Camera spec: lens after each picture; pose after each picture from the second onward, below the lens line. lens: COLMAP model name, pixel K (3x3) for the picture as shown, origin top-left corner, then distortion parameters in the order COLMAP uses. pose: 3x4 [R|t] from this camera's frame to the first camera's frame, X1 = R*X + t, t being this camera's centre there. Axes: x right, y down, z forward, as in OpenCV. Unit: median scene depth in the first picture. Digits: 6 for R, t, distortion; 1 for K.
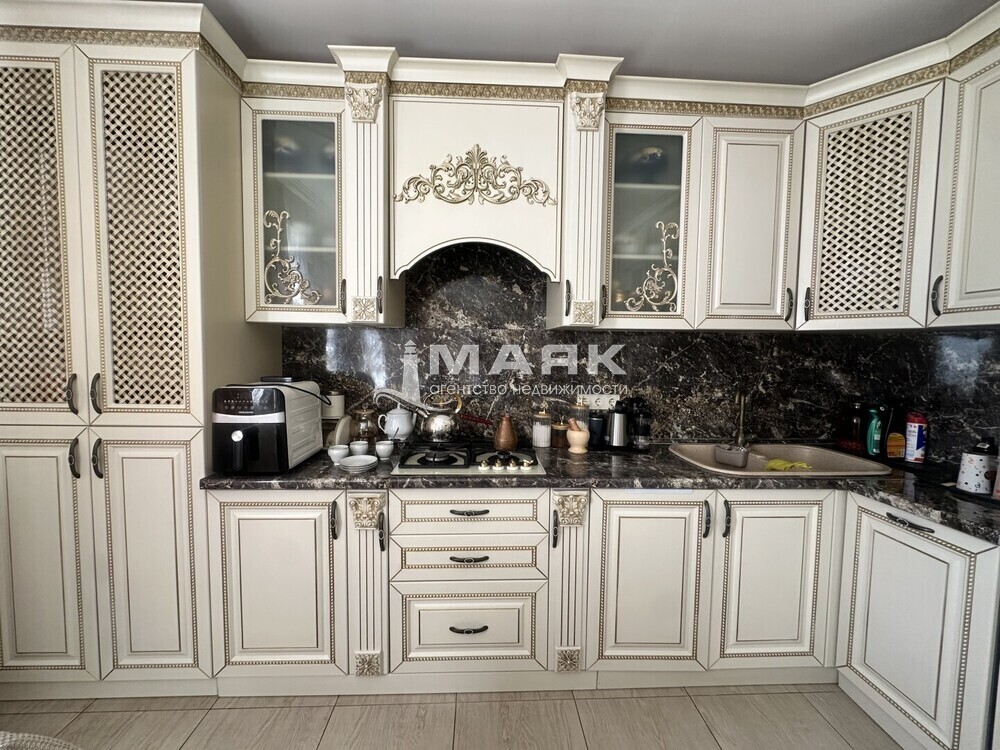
lens RADIAL K [[398.0, 0, 500.0], [0, 398.0, 375.0], [0, 0, 1]] dist [-0.002978, 0.000004]
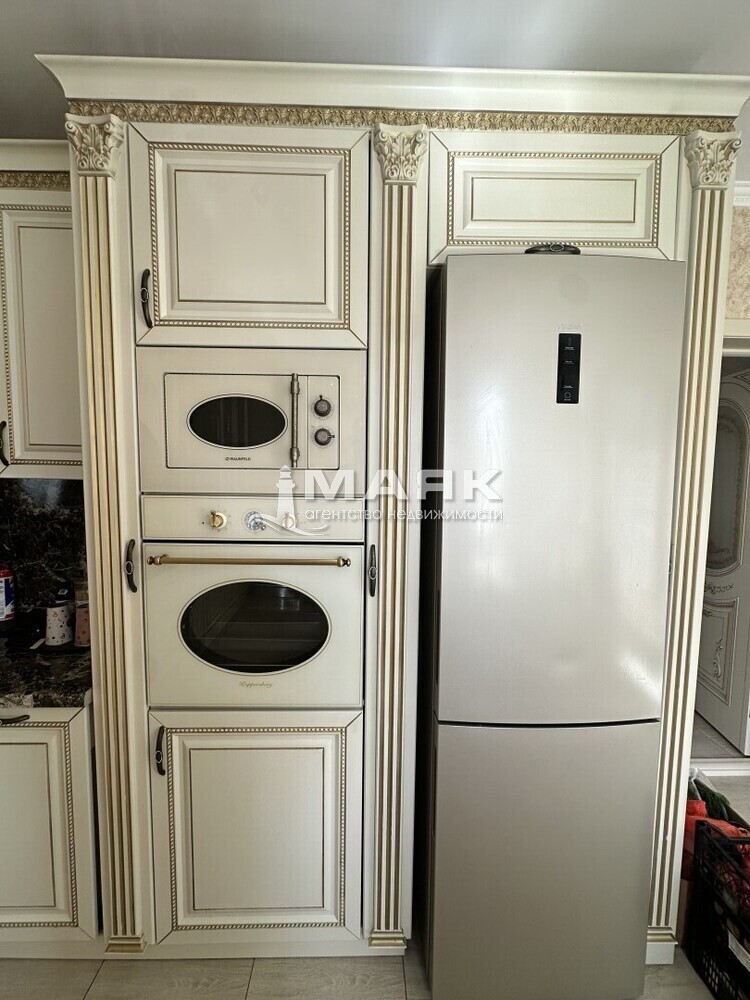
lens RADIAL K [[398.0, 0, 371.7], [0, 398.0, 499.3], [0, 0, 1]] dist [-0.002978, 0.000004]
pose [[0.023190, -0.089600, 0.995708, 0.214141], [0.044830, 0.995067, 0.088499, -0.111056], [-0.998725, 0.042585, 0.027092, 0.147733]]
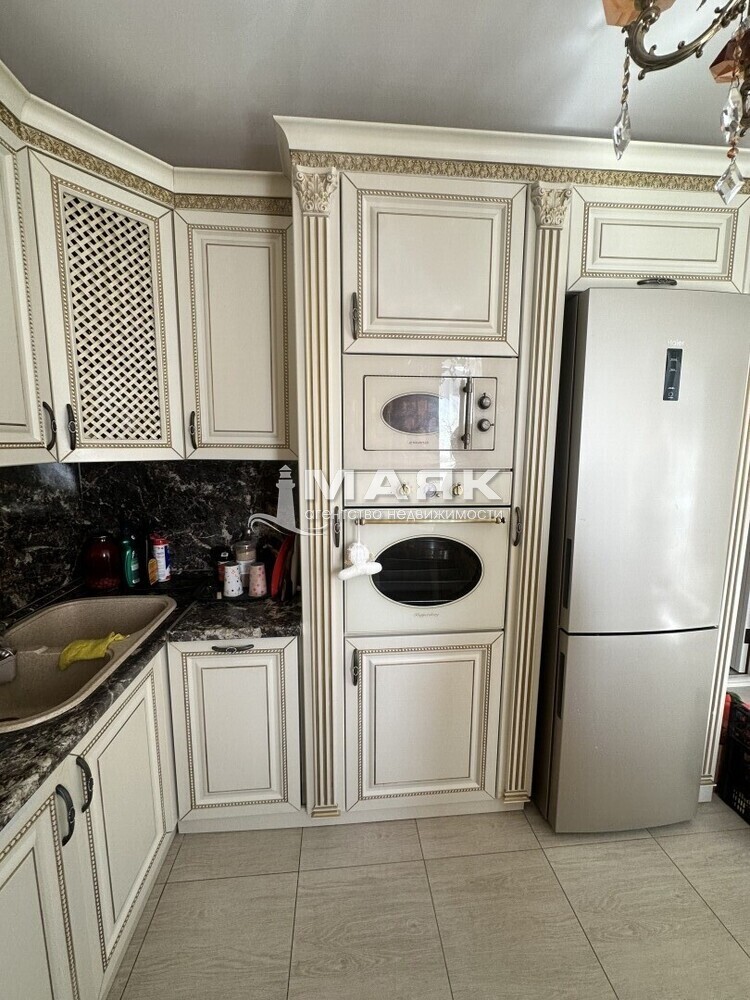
lens RADIAL K [[398.0, 0, 371.7], [0, 398.0, 499.3], [0, 0, 1]] dist [-0.002978, 0.000004]
pose [[-0.043797, -0.150348, 0.987663, 0.003071], [0.053068, 0.986865, 0.152580, -0.146933], [-0.997630, 0.059095, -0.035243, 0.544500]]
